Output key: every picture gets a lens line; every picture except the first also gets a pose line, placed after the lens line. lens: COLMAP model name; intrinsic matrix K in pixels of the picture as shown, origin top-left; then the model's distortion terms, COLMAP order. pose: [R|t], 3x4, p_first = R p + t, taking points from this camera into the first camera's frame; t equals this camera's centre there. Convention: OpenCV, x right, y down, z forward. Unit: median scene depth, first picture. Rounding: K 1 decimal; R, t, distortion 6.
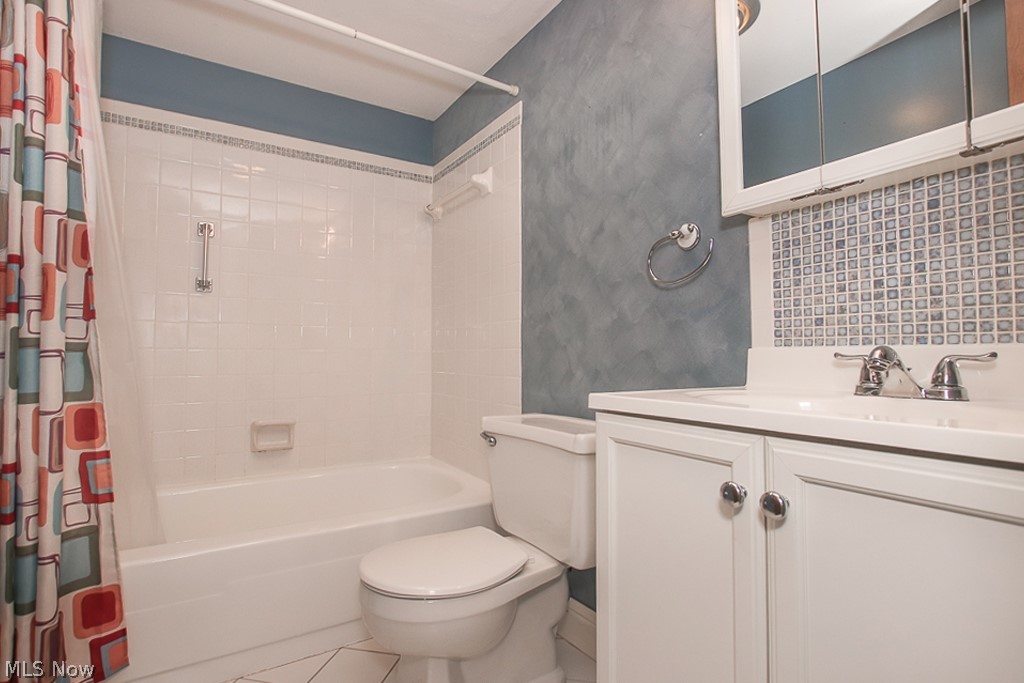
lens RADIAL K [[496.5, 0, 513.1], [0, 496.5, 342.1], [0, 0, 1]] dist [-0.013957, 0.002743]
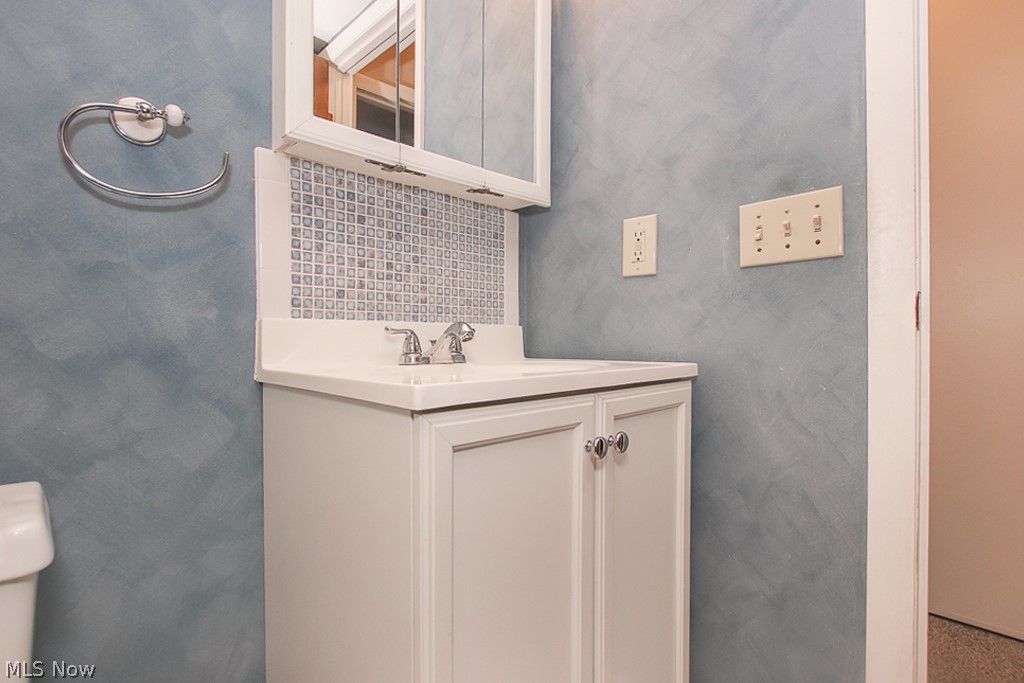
lens RADIAL K [[496.5, 0, 513.5], [0, 496.5, 343.5], [0, 0, 1]] dist [-0.013957, 0.002743]
pose [[-0.208528, -0.013643, 0.977921, -0.401154], [-0.029607, 0.999532, 0.007631, 0.038675], [-0.977568, -0.027362, -0.208835, 0.903994]]
